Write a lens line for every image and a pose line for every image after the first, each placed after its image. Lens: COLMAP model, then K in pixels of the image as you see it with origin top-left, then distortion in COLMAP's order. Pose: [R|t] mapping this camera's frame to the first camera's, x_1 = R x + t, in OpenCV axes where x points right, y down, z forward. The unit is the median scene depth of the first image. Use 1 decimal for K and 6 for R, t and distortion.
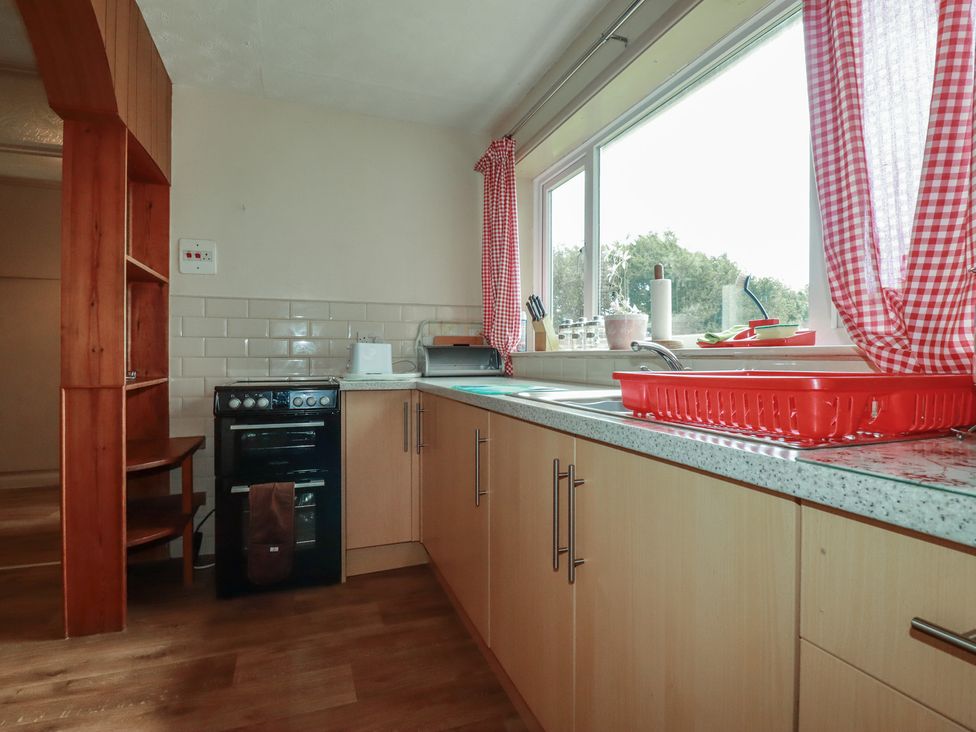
lens RADIAL K [[505.3, 0, 488.0], [0, 505.3, 366.0], [0, 0, 1]] dist [0.000297, -0.013166]
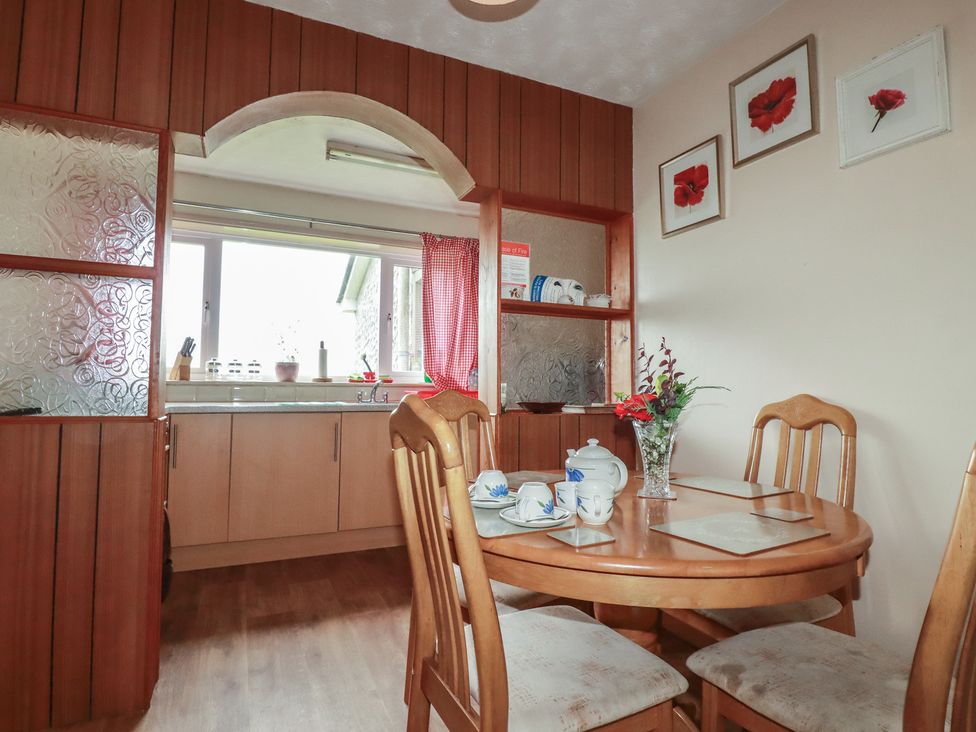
lens RADIAL K [[505.3, 0, 488.0], [0, 505.3, 366.0], [0, 0, 1]] dist [0.000297, -0.013166]
pose [[-0.076532, 0.046760, 0.995970, -1.871730], [0.007793, 0.998897, -0.046299, -0.000206], [-0.997037, 0.004218, -0.076812, 0.500786]]
